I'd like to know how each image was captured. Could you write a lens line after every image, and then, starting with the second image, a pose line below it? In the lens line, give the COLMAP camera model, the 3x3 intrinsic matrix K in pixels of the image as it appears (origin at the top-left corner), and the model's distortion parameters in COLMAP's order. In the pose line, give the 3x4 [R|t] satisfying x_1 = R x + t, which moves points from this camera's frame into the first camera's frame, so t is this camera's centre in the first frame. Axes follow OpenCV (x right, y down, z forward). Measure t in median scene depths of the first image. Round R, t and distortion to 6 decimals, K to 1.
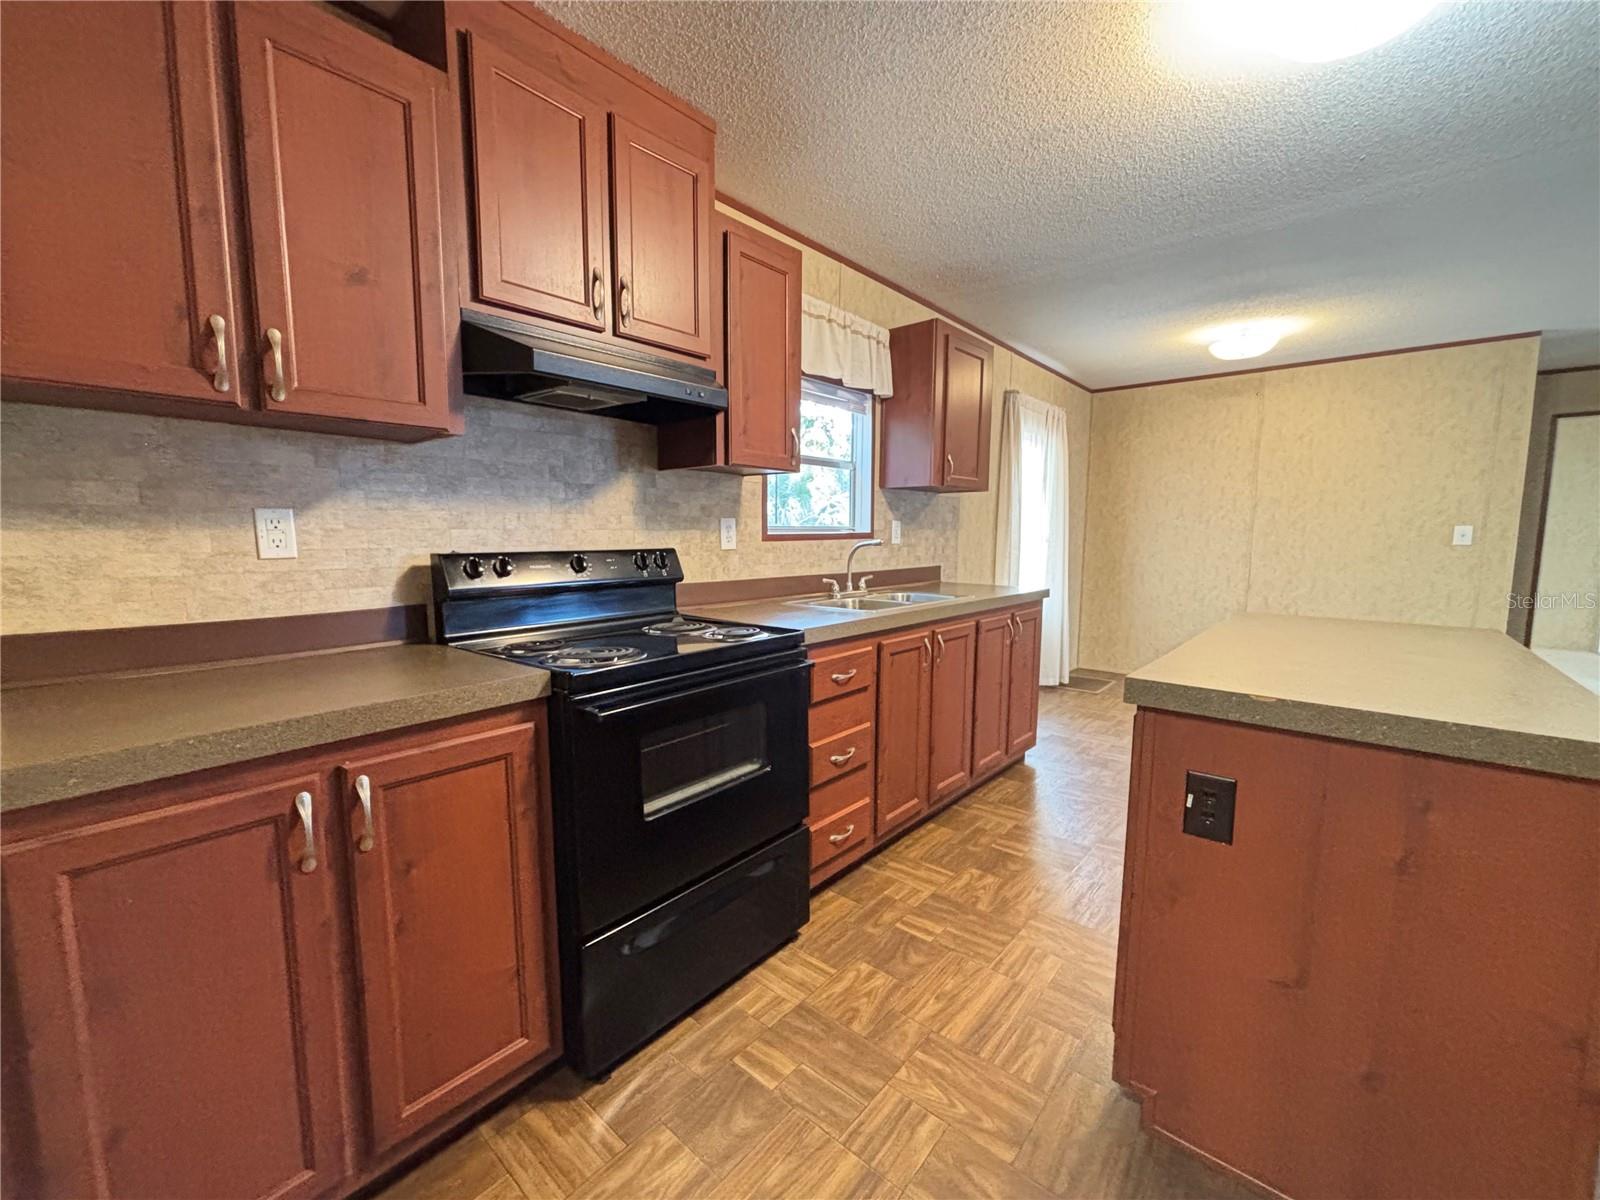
lens RADIAL K [[644.8, 0, 800.0], [0, 644.8, 600.0], [0, 0, 1]] dist [-0.000080, -0.000025]
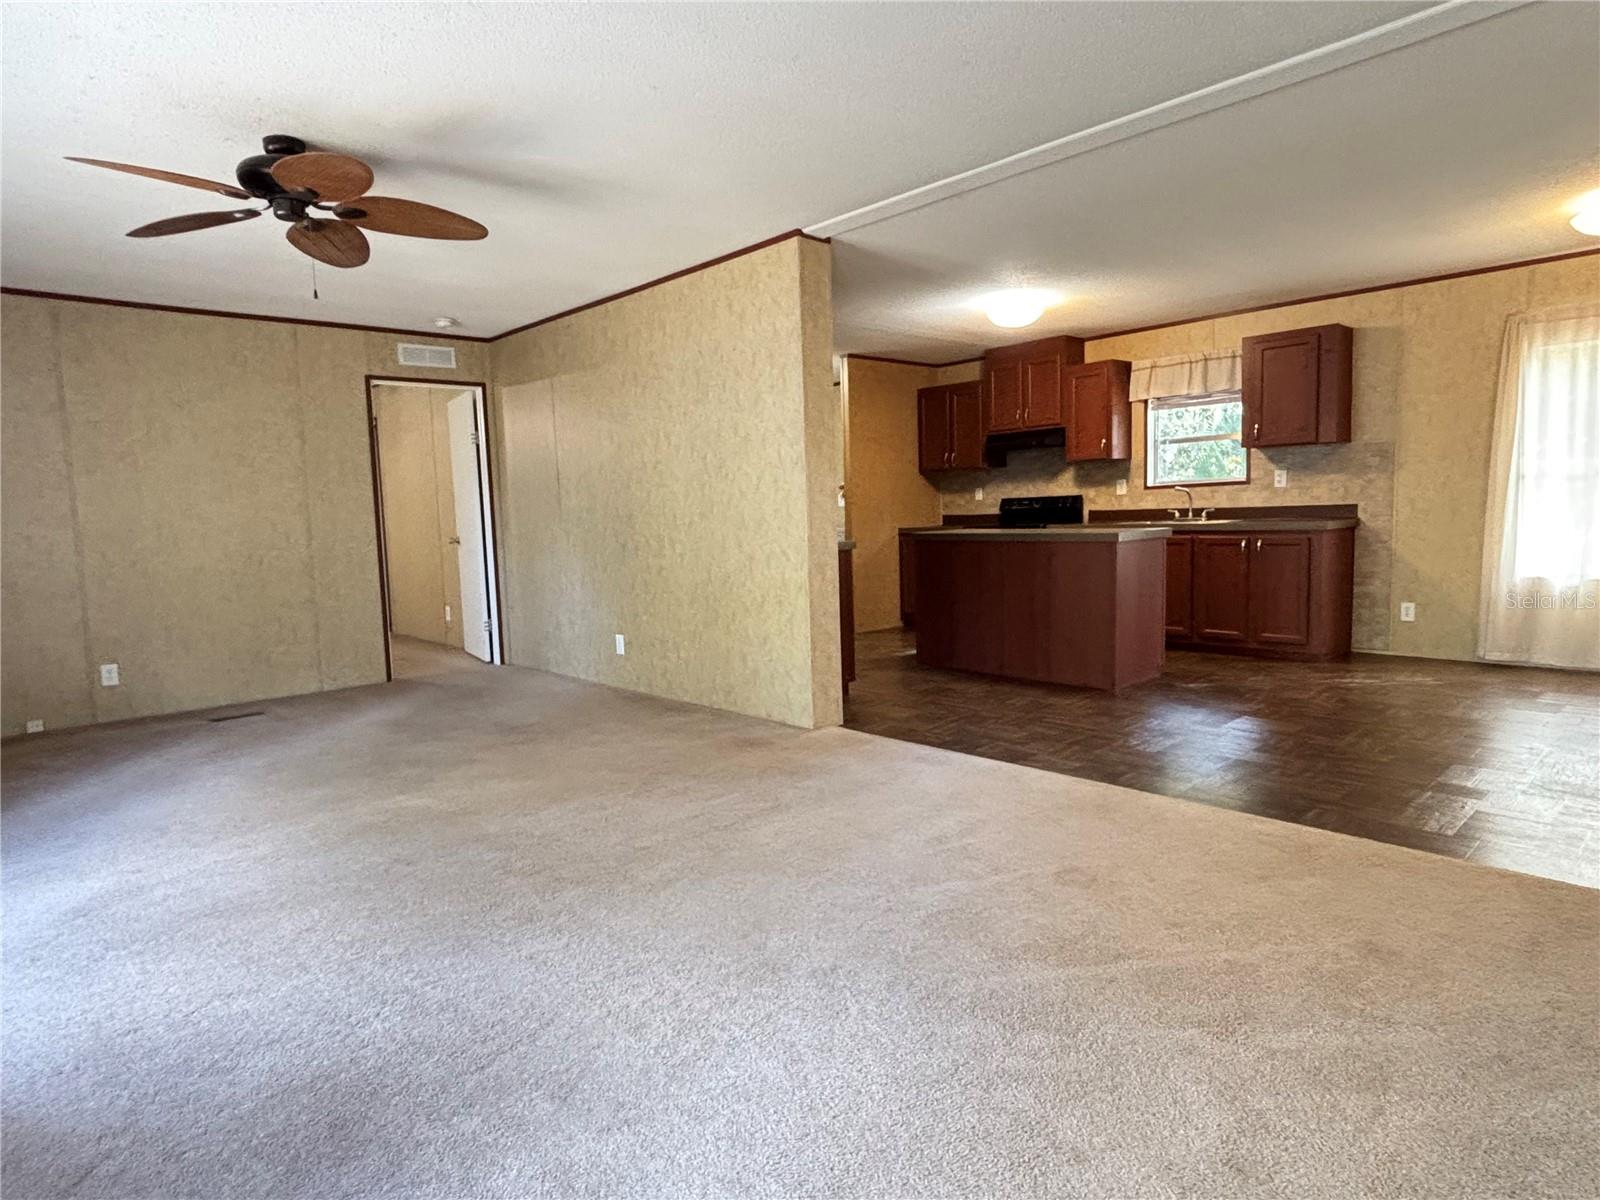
lens RADIAL K [[904.1, 0, 792.2], [0, 904.1, 610.5], [0, 0, 1]] dist [0.000992, -0.021361]
pose [[-0.118913, 0.106225, -0.987206, 3.010335], [-0.069425, 0.990938, 0.114989, 0.031138], [0.990475, 0.082211, -0.110461, 0.308176]]
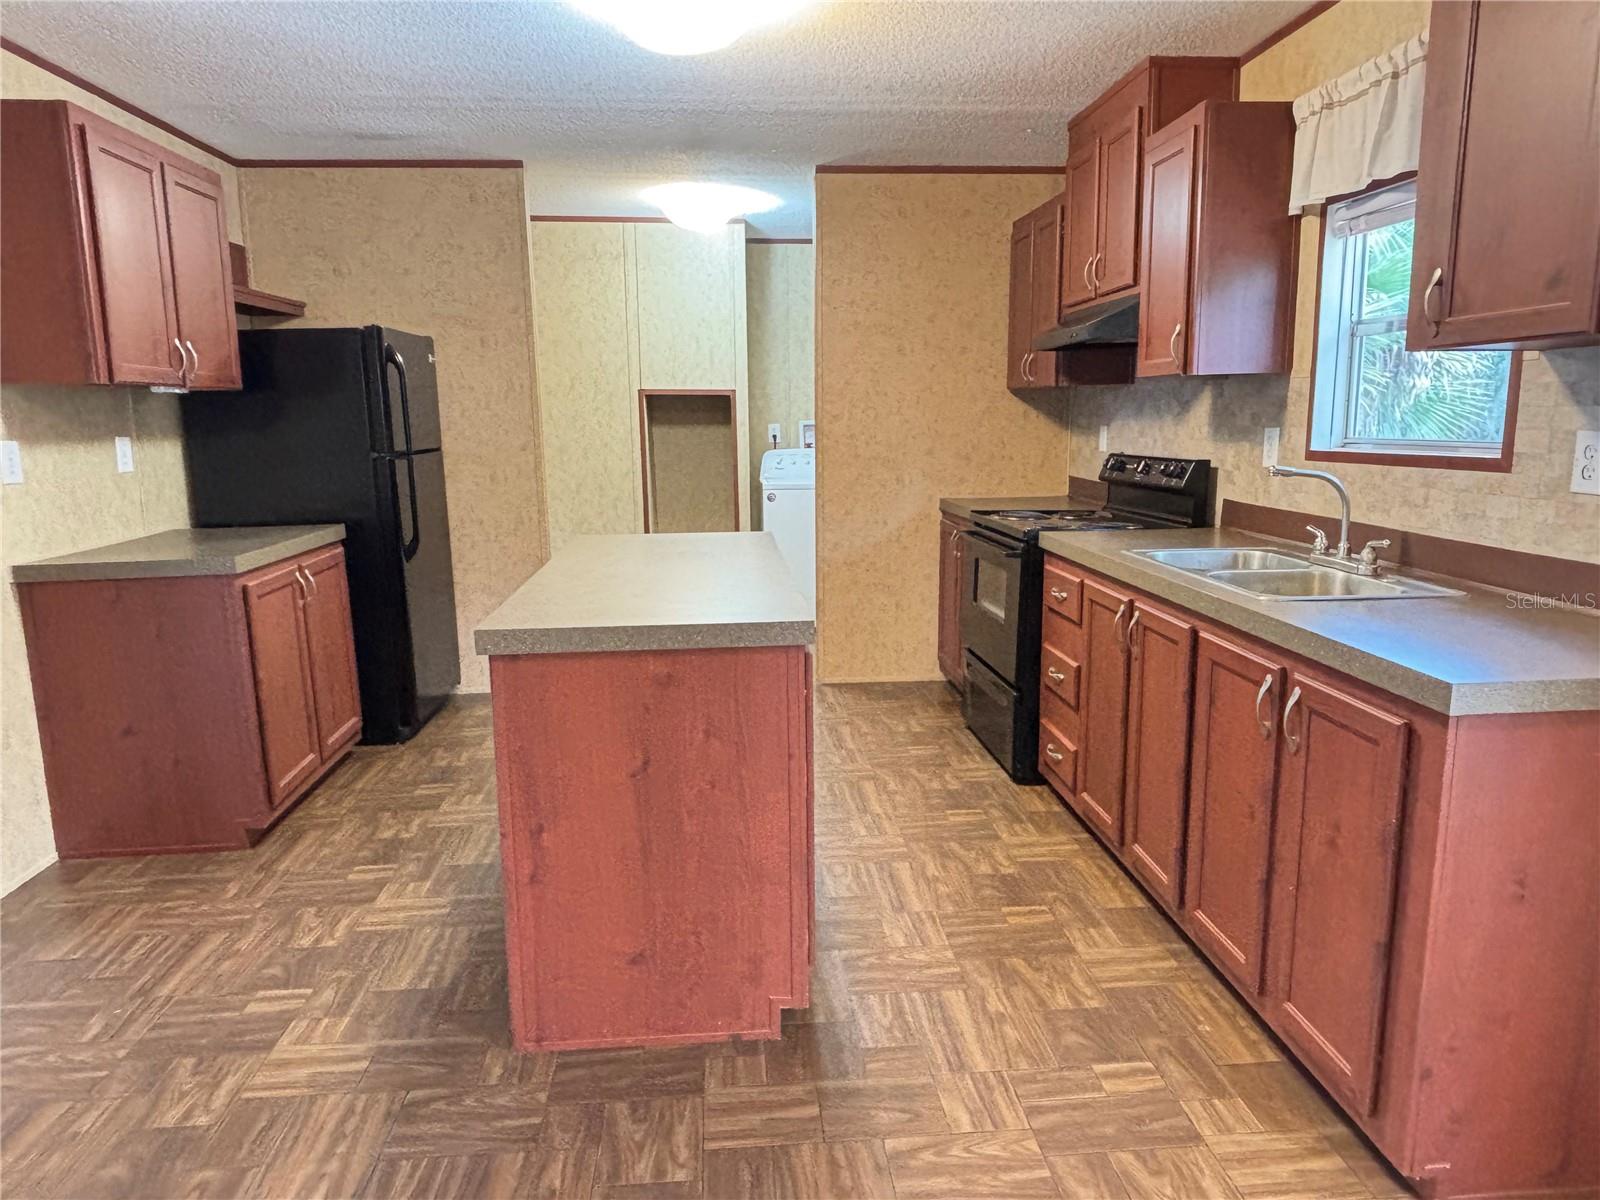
lens RADIAL K [[1040.0, 0, 796.6], [0, 1040.0, 593.1], [0, 0, 1]] dist [0.004997, -0.005820]
pose [[-0.708181, 0.124516, -0.694965, 1.246356], [-0.063386, 0.969138, 0.238230, -0.202326], [0.703180, 0.212761, -0.678432, 1.532992]]
